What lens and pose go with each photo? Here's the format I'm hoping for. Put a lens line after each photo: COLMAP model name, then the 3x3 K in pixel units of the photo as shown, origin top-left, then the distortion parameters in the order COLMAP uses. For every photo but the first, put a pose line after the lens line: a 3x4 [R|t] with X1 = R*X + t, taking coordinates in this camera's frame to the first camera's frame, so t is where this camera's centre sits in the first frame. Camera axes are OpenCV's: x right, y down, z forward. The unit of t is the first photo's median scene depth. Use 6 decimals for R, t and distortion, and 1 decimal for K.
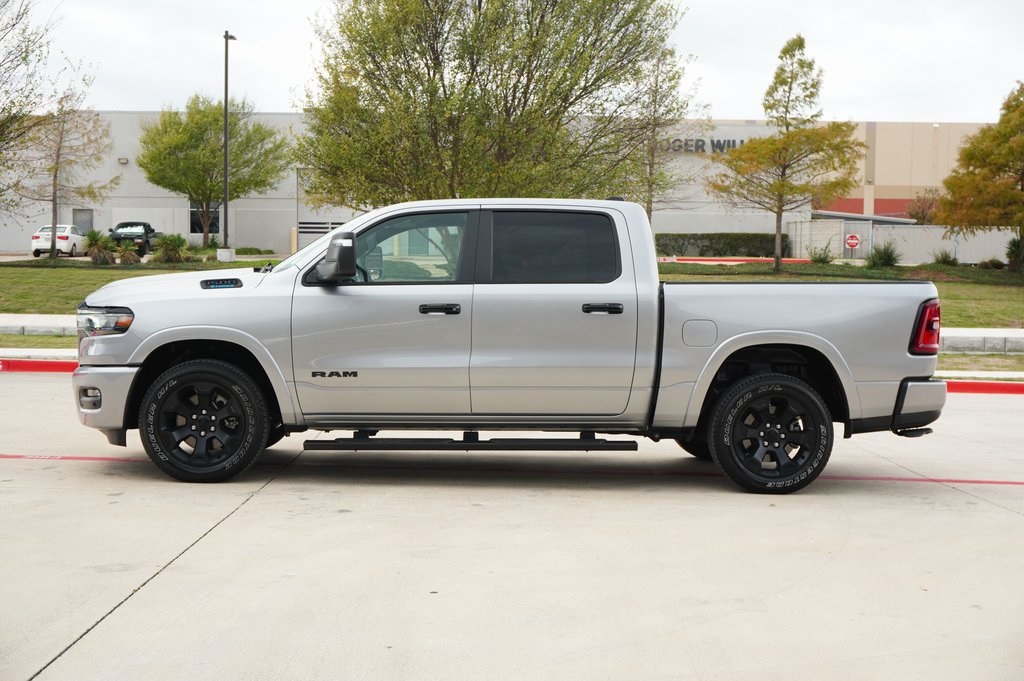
lens RADIAL K [[1358.1, 0, 511.8], [0, 1358.1, 338.1], [0, 0, 1]] dist [0.015701, 0.000000]
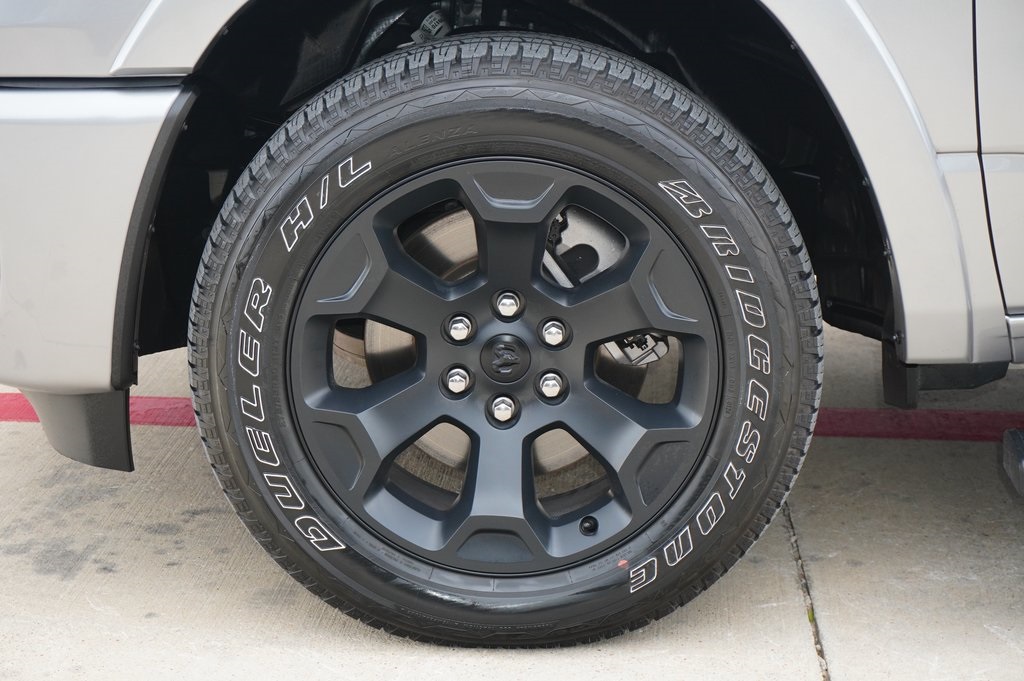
lens RADIAL K [[2107.9, 0, 513.3], [0, 2107.9, 341.3], [0, 0, 1]] dist [0.028108, 0.000000]
pose [[0.994291, -0.002960, -0.106661, -0.193317], [0.023270, 0.981570, 0.189680, 0.000983], [0.104134, -0.191079, 0.976035, 0.700627]]
